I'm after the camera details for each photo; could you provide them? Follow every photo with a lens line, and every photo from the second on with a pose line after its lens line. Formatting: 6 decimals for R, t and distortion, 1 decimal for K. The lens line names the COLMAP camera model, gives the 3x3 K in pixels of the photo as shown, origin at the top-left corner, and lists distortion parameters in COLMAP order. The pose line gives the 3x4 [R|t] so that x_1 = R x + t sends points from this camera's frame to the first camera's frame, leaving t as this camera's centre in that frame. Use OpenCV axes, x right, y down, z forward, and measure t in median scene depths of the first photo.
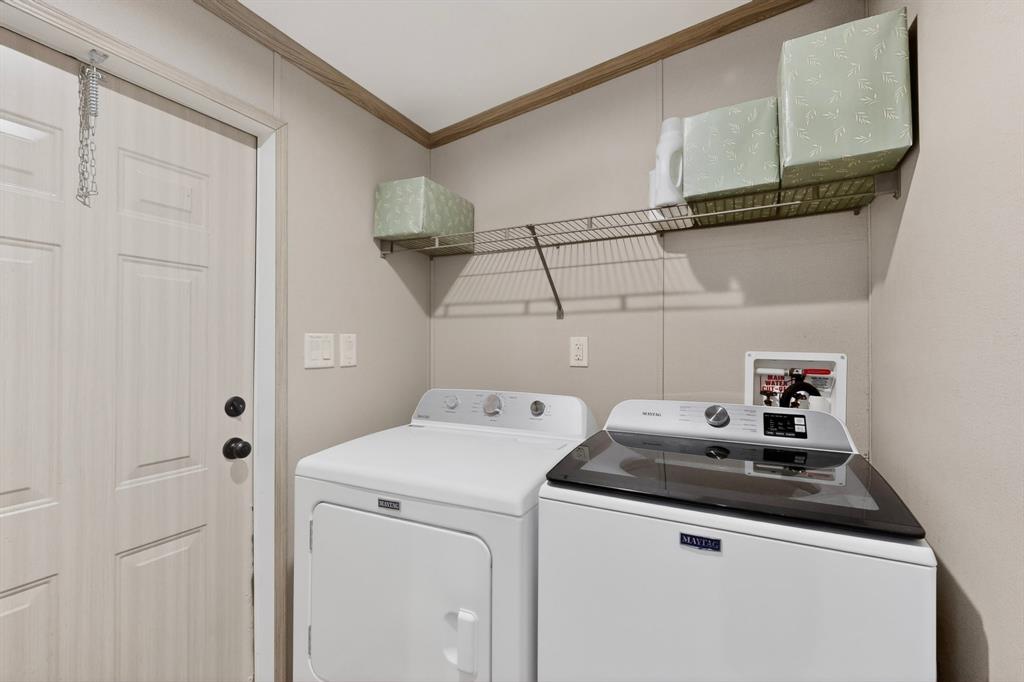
lens RADIAL K [[445.6, 0, 512.0], [0, 445.6, 341.0], [0, 0, 1]] dist [0.002616, 0.000391]
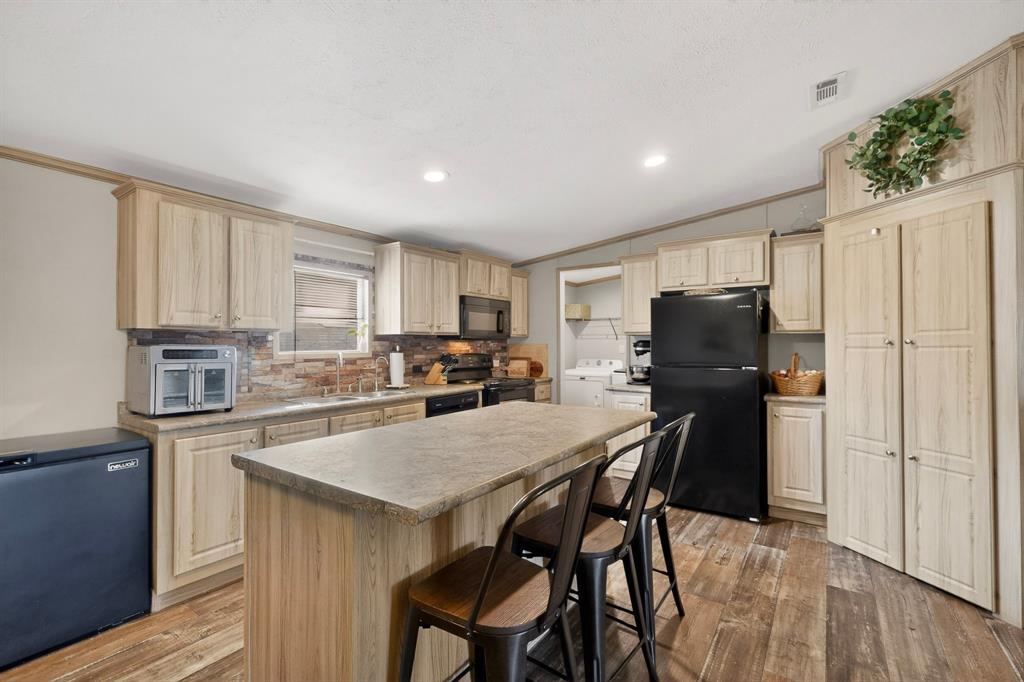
lens RADIAL K [[445.6, 0, 512.0], [0, 445.6, 341.0], [0, 0, 1]] dist [0.002616, 0.000391]
pose [[0.991193, -0.004791, -0.132339, -0.284800], [0.005134, 0.999984, 0.002252, -0.059381], [0.132326, -0.002911, 0.991202, -3.025091]]
